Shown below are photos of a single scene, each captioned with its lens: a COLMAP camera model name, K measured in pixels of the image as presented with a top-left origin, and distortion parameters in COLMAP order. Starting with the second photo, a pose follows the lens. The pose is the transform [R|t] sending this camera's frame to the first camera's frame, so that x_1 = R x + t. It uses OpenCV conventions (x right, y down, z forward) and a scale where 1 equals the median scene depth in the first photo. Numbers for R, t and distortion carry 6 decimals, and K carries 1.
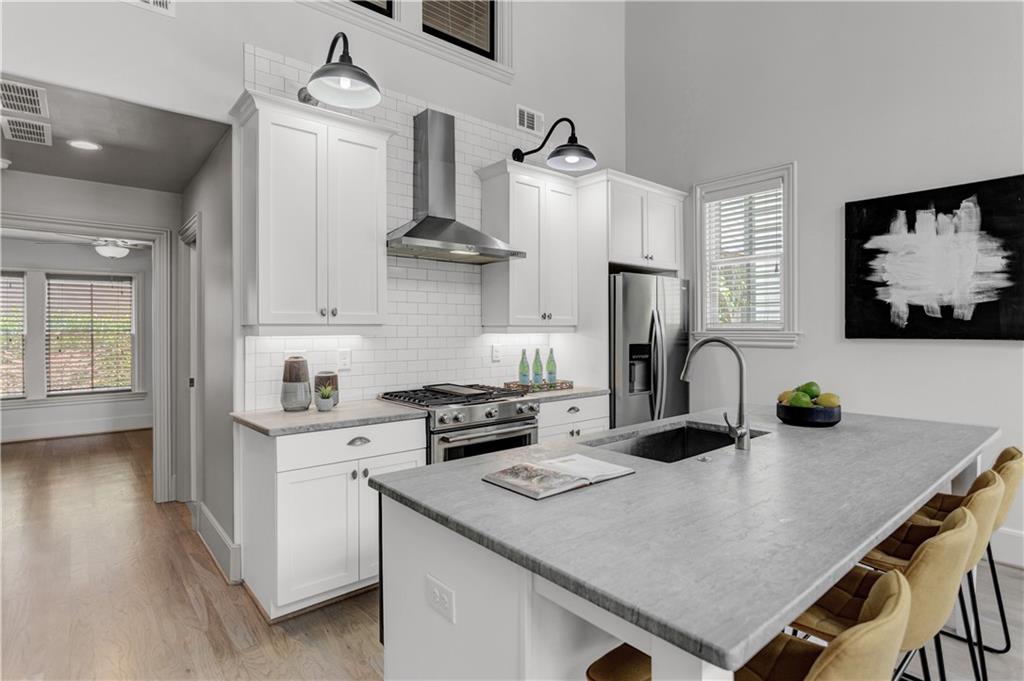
lens RADIAL K [[521.9, 0, 516.4], [0, 521.9, 328.2], [0, 0, 1]] dist [-0.006400, 0.003061]
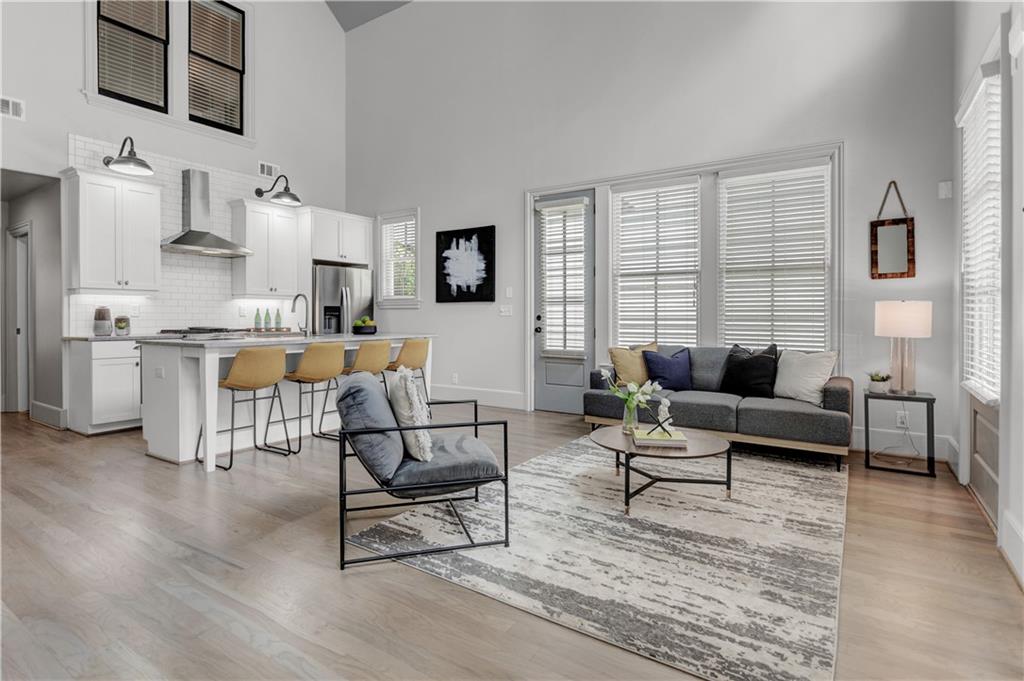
lens RADIAL K [[521.9, 0, 512.8], [0, 521.9, 319.9], [0, 0, 1]] dist [-0.006400, 0.003061]
pose [[0.963420, -0.000779, 0.267996, 0.405199], [-0.000918, 0.999980, 0.006208, 0.074650], [-0.267995, -0.006227, 0.963400, -0.978595]]
